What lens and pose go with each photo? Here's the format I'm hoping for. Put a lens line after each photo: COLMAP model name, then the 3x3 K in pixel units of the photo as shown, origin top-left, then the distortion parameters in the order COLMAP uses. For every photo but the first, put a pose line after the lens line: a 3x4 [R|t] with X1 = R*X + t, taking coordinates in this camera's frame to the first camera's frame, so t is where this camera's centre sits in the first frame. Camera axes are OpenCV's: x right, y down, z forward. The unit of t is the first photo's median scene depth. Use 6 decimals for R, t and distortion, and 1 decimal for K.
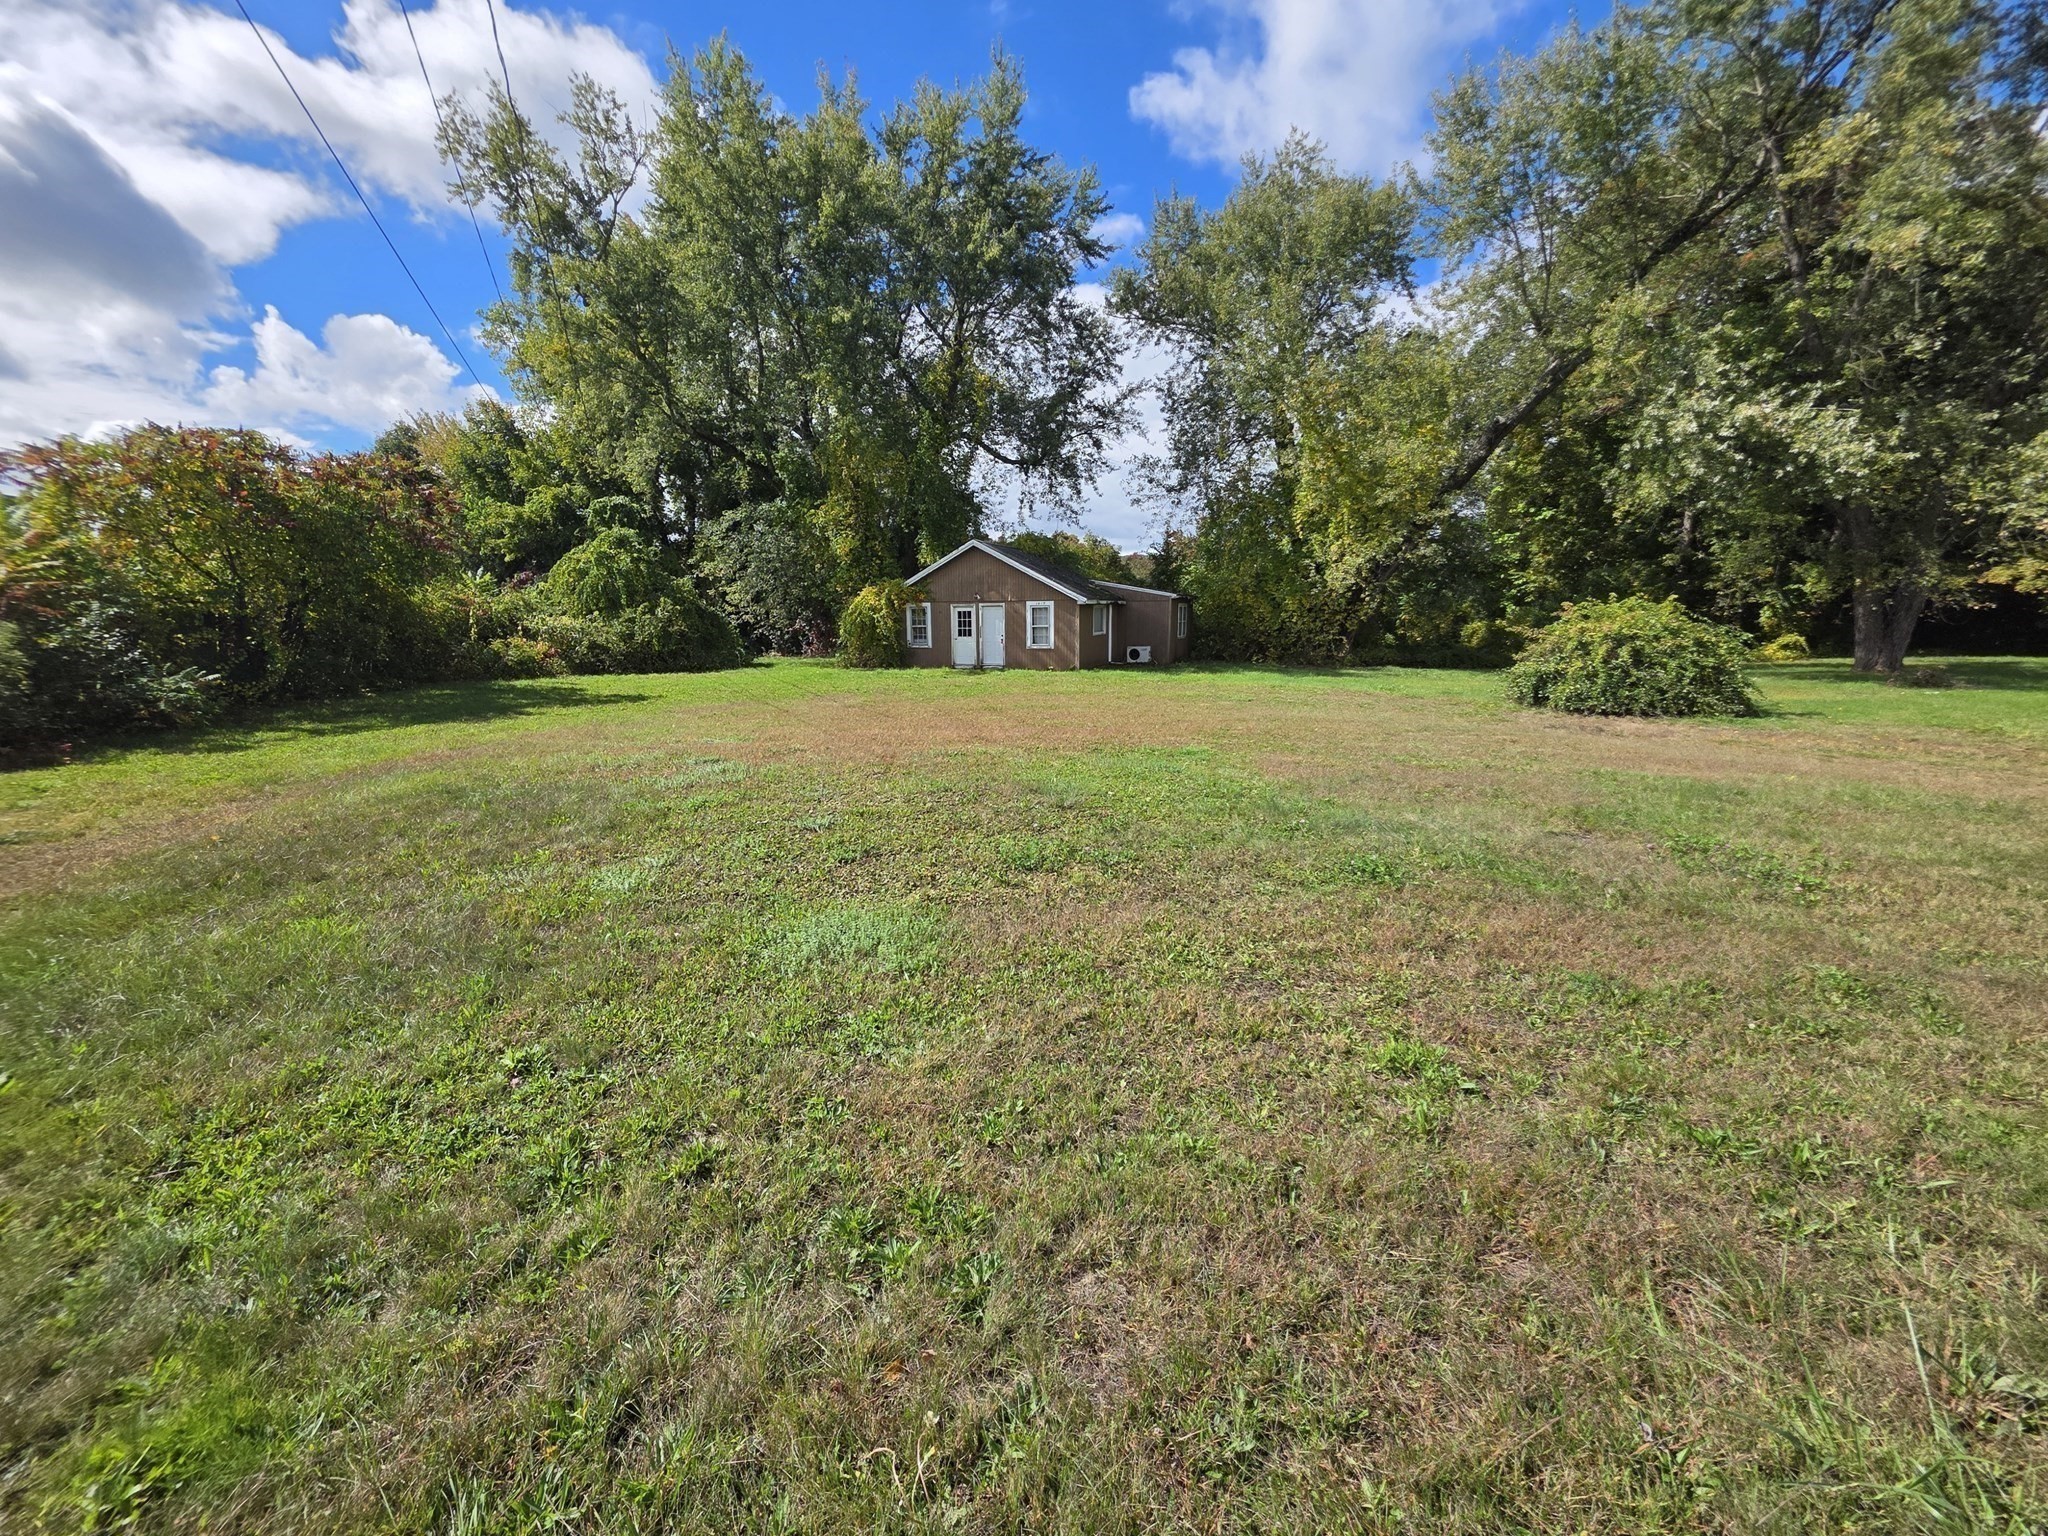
lens RADIAL K [[820.8, 0, 1022.2], [0, 820.8, 769.7], [0, 0, 1]] dist [0.001956, -0.000341]
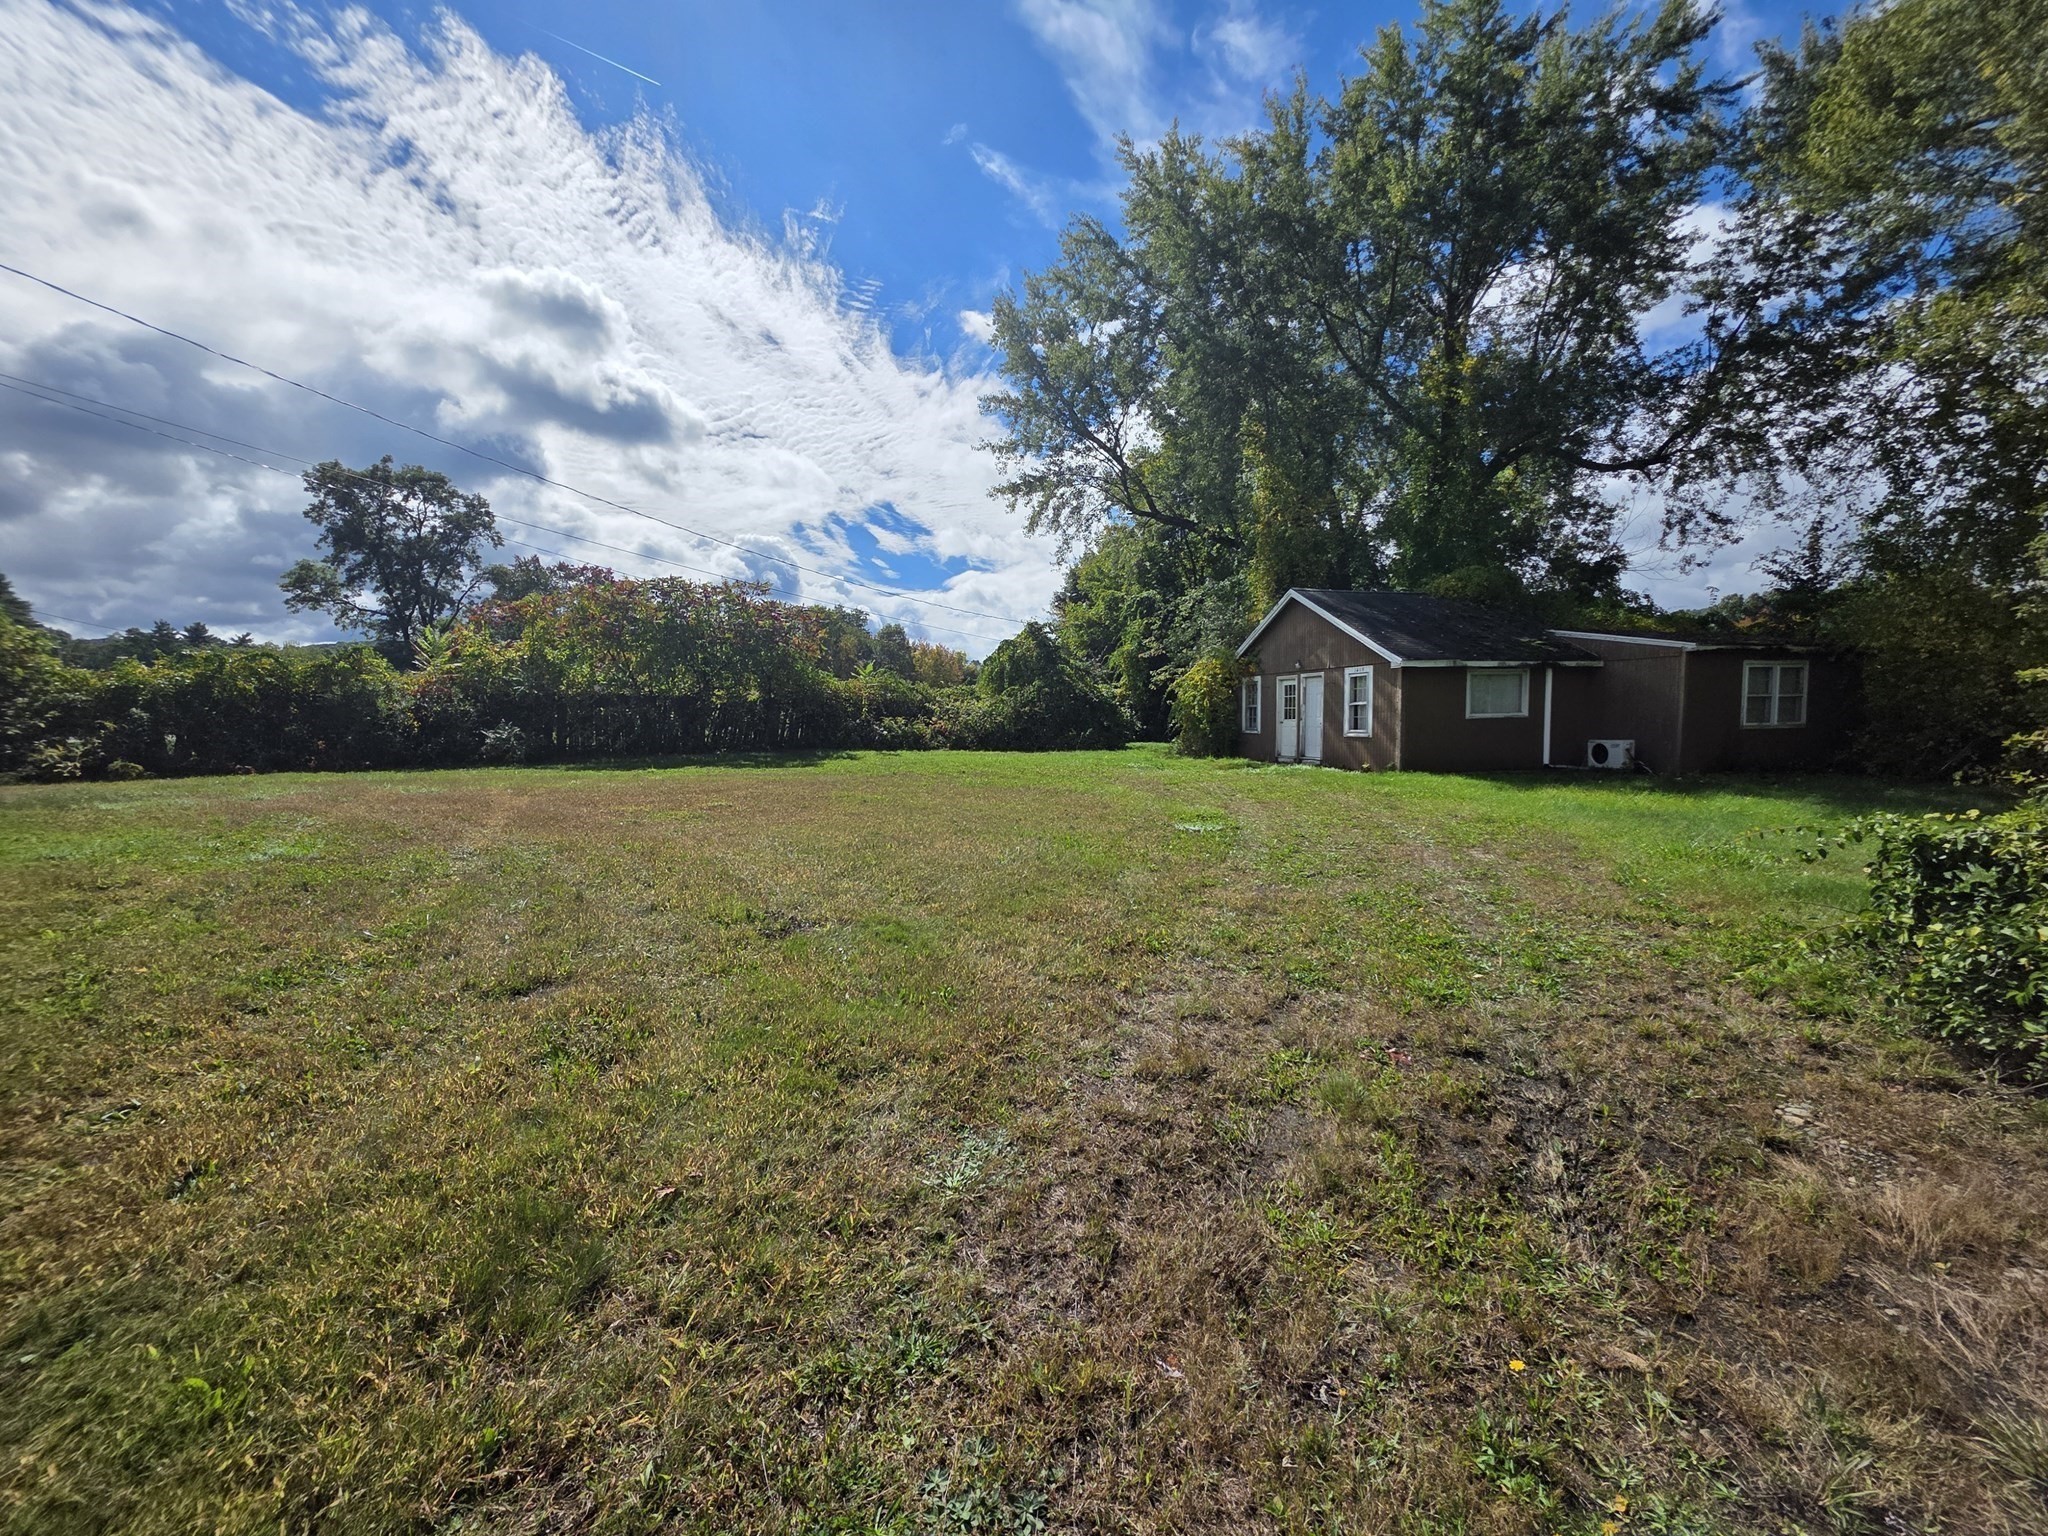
lens RADIAL K [[820.8, 0, 1014.9], [0, 820.8, 774.5], [0, 0, 1]] dist [0.001956, -0.000341]
pose [[0.583964, 0.060955, -0.809488, 0.382619], [-0.143294, 0.989259, -0.028880, -0.056176], [0.799033, 0.132860, 0.586426, 0.375324]]
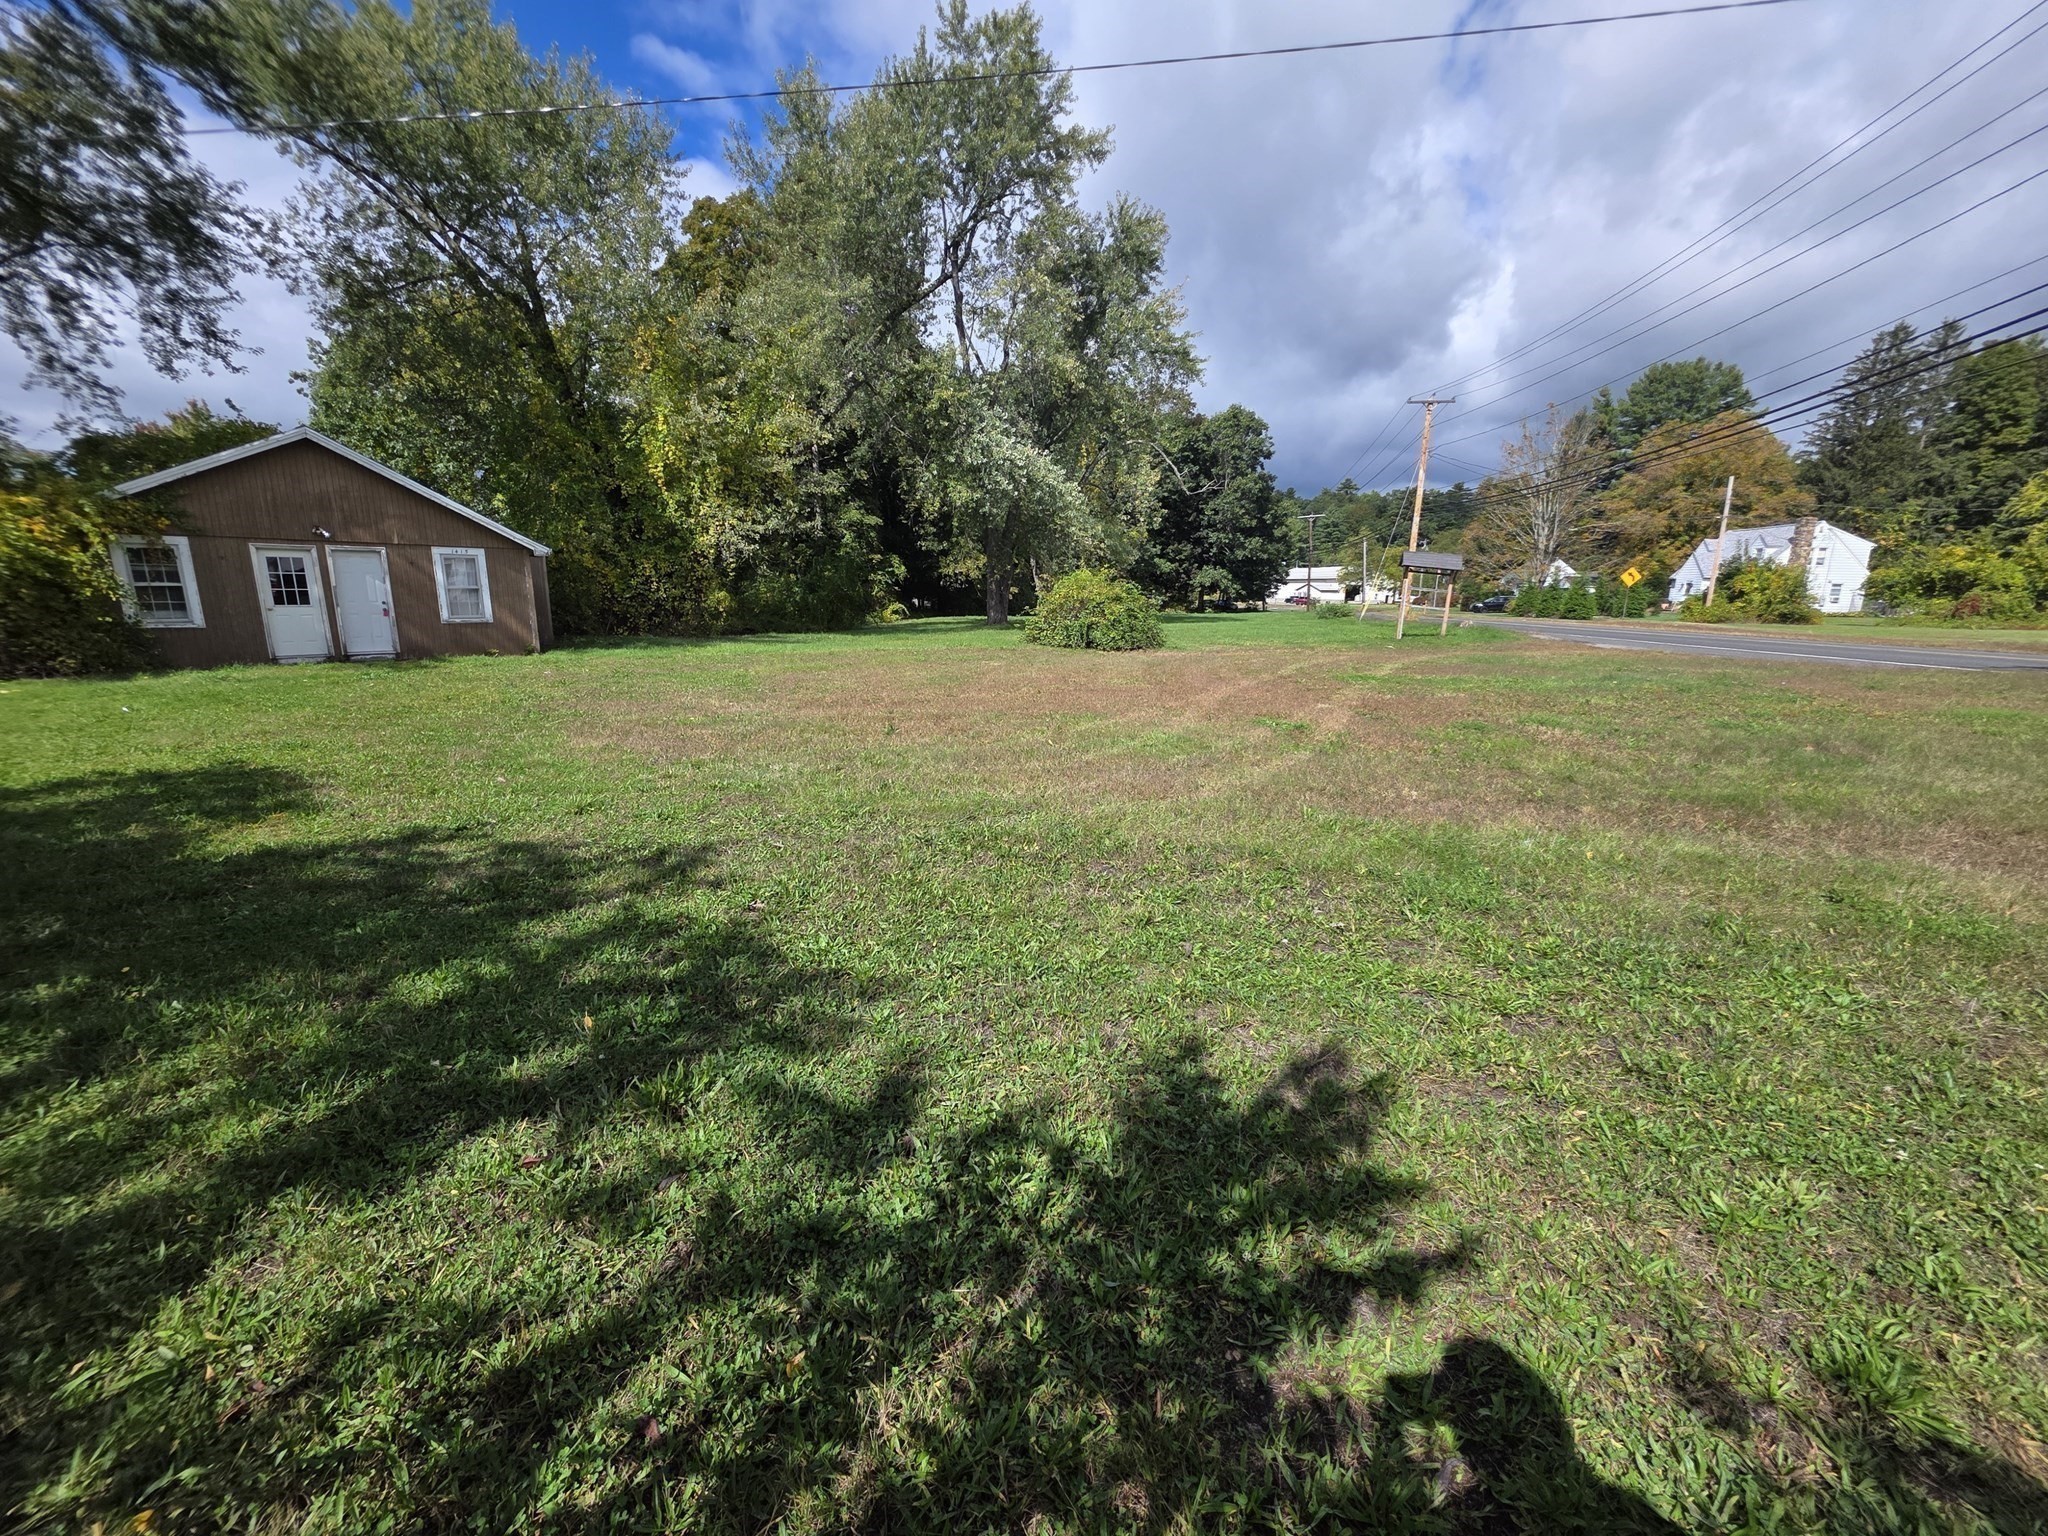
lens RADIAL K [[820.8, 0, 1020.0], [0, 820.8, 776.7], [0, 0, 1]] dist [0.001956, -0.000341]
pose [[0.334720, -0.195676, 0.921777, -0.433005], [0.163206, 0.975457, 0.147807, -0.051642], [-0.928076, 0.100966, 0.358441, 0.361168]]
